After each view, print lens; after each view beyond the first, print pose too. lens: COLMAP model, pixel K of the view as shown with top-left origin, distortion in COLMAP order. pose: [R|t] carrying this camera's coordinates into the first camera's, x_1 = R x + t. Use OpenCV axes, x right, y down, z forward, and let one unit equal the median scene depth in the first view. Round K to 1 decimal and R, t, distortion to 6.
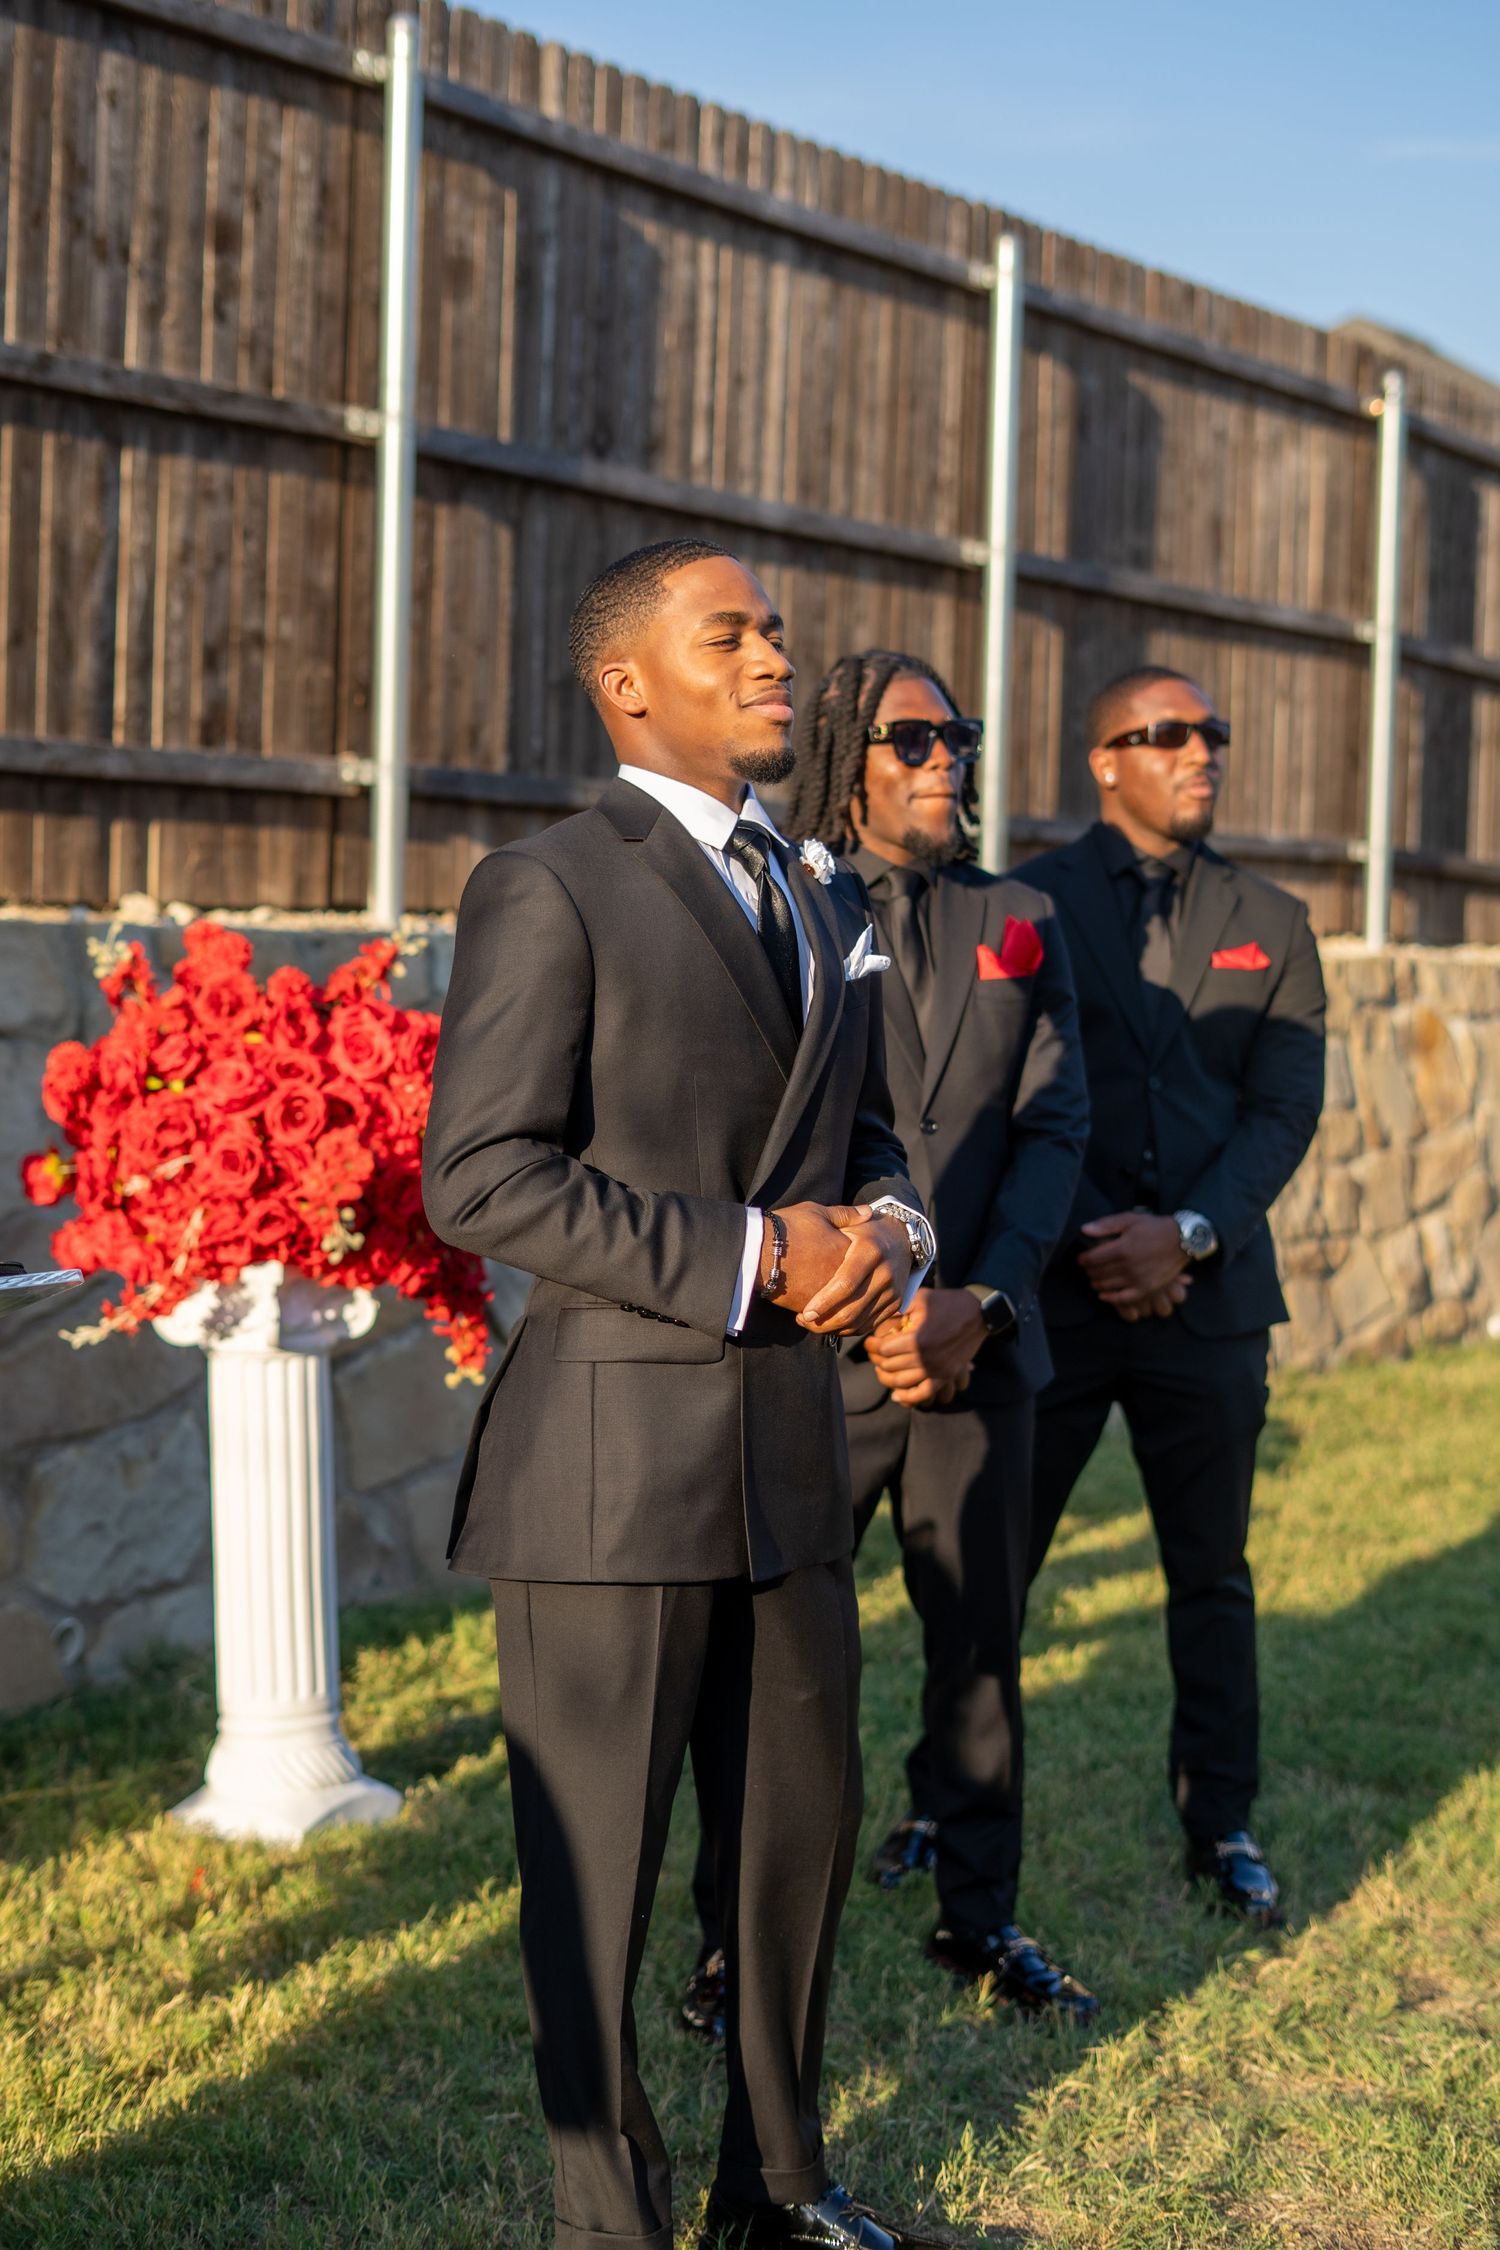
lens RADIAL K [[3606.1, 0, 750.0], [0, 3606.1, 1125.0], [0, 0, 1]] dist [0.000570, -0.031979]
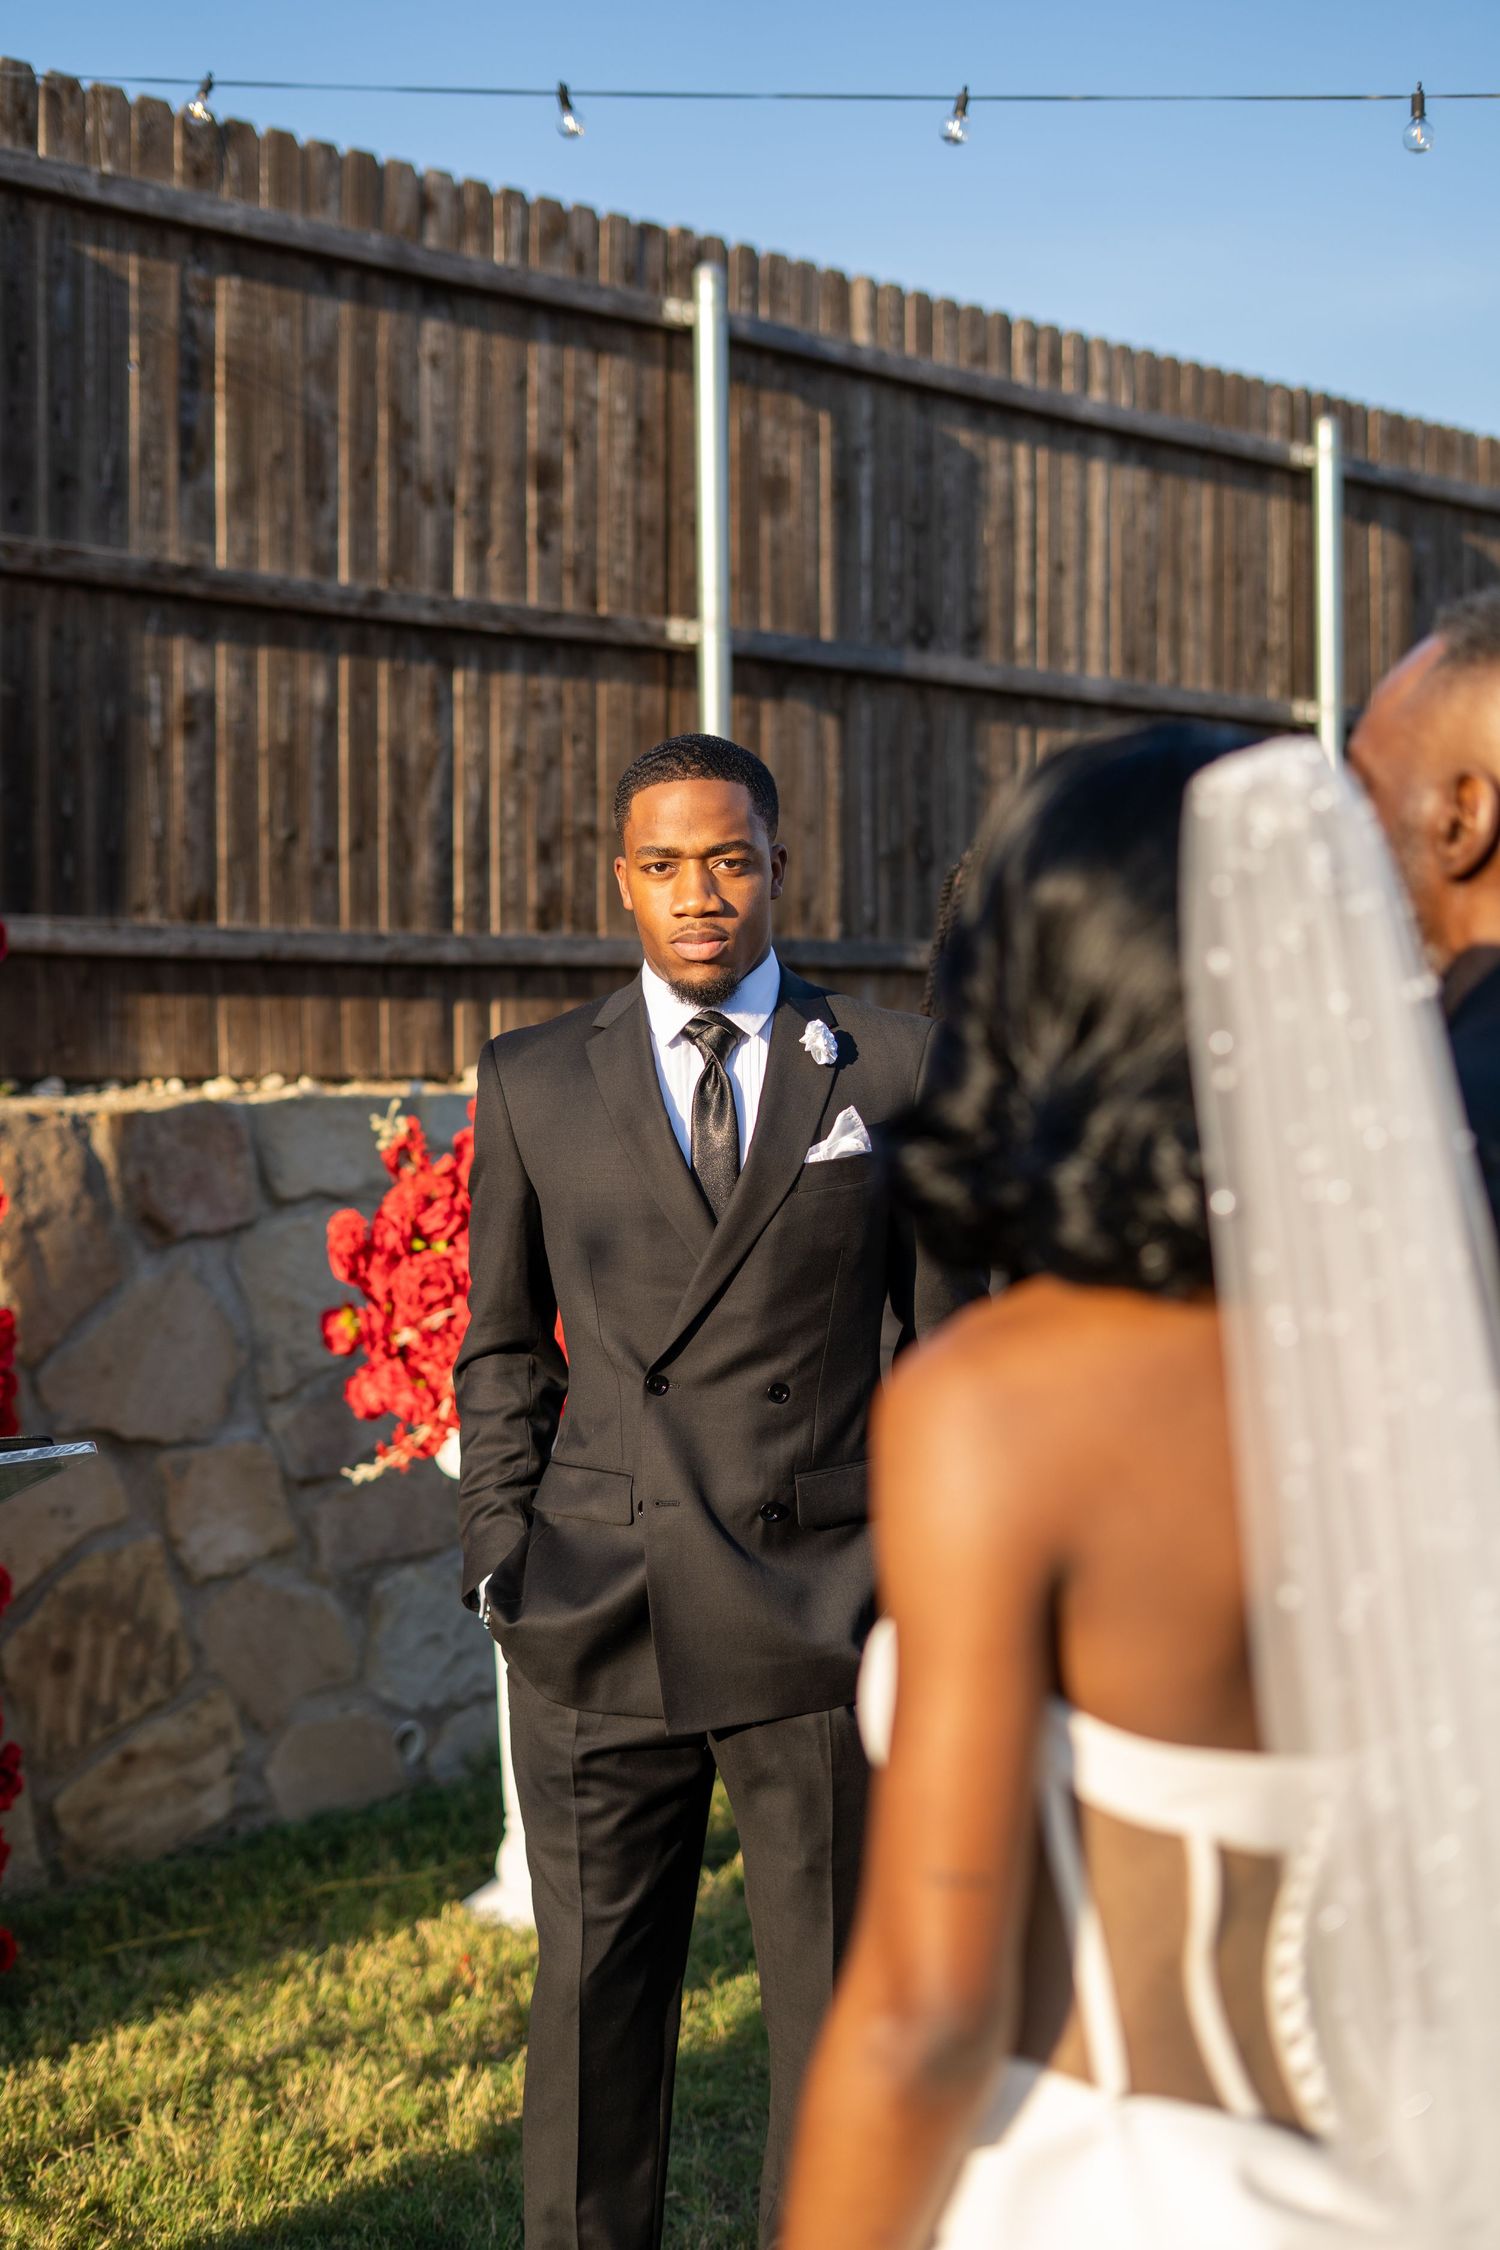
lens RADIAL K [[3292.8, 0, 754.2], [0, 3292.8, 1148.4], [0, 0, 1]] dist [-0.022534, -0.009699]
pose [[0.984820, -0.031798, -0.170642, 0.085728], [0.027317, 0.999219, -0.028545, -0.007227], [0.171417, 0.023451, 0.984919, 0.013255]]
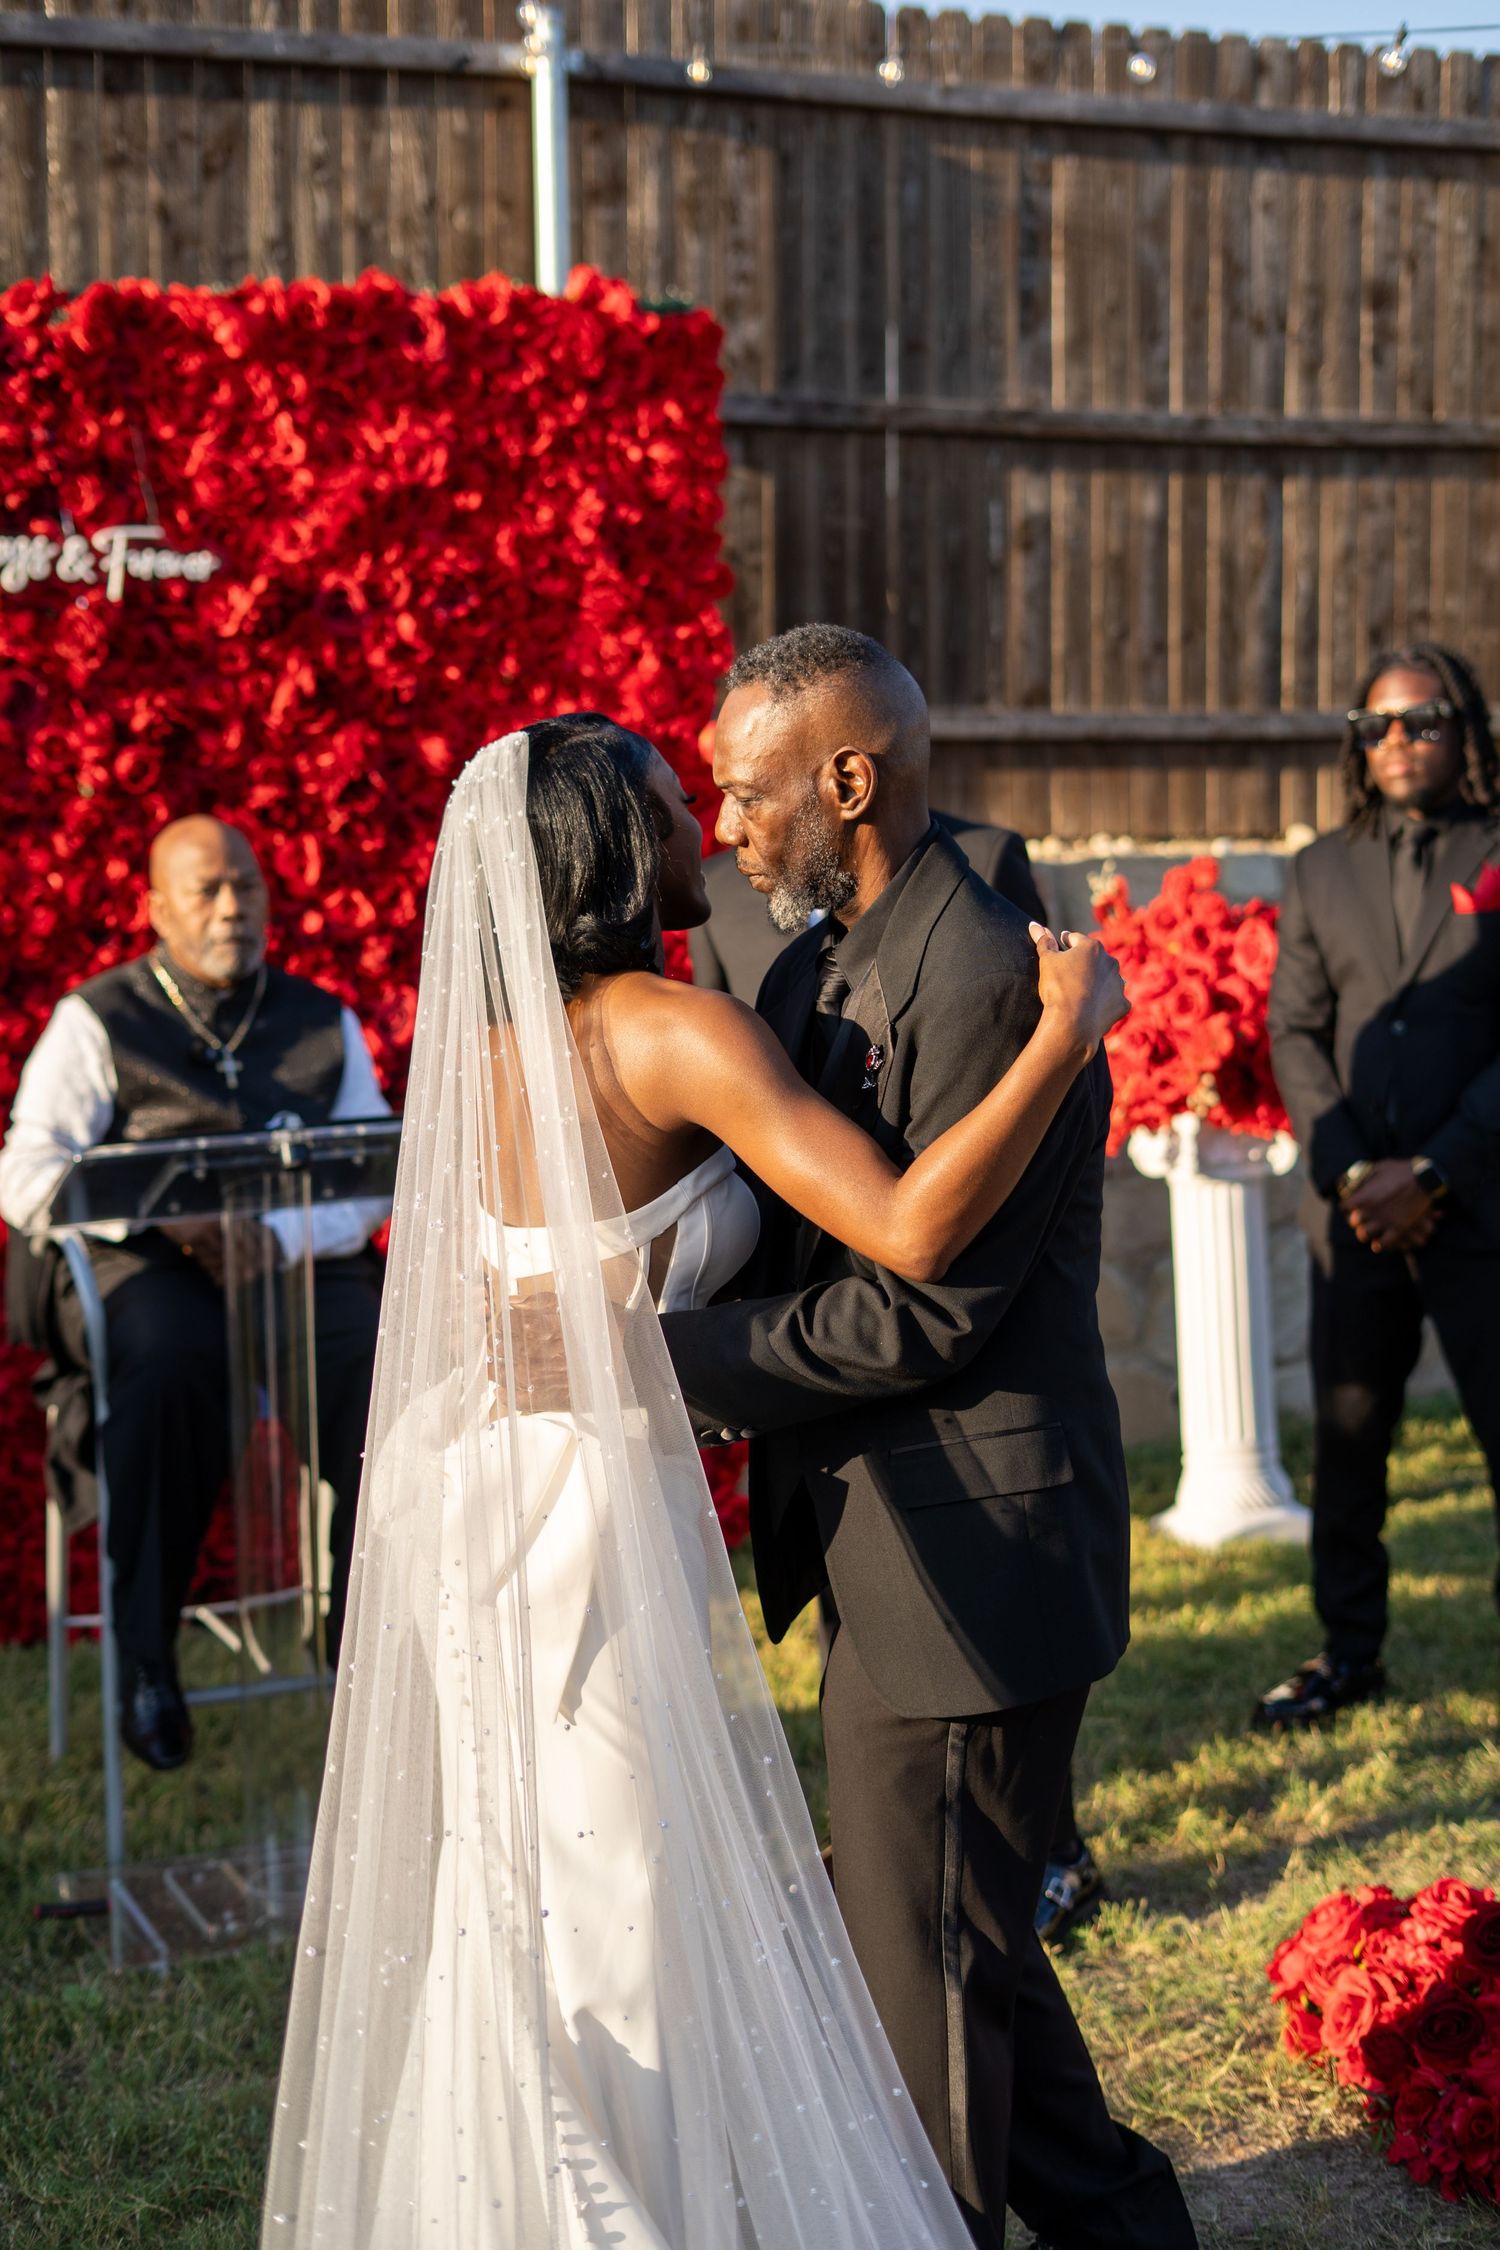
lens RADIAL K [[3335.0, 0, 750.0], [0, 3335.0, 1125.0], [0, 0, 1]] dist [-0.012210, 0.004860]
pose [[0.816974, 0.018338, -0.576383, 0.350984], [0.006603, 0.999131, 0.041148, -0.008149], [0.576637, -0.037422, 0.816143, -0.082794]]
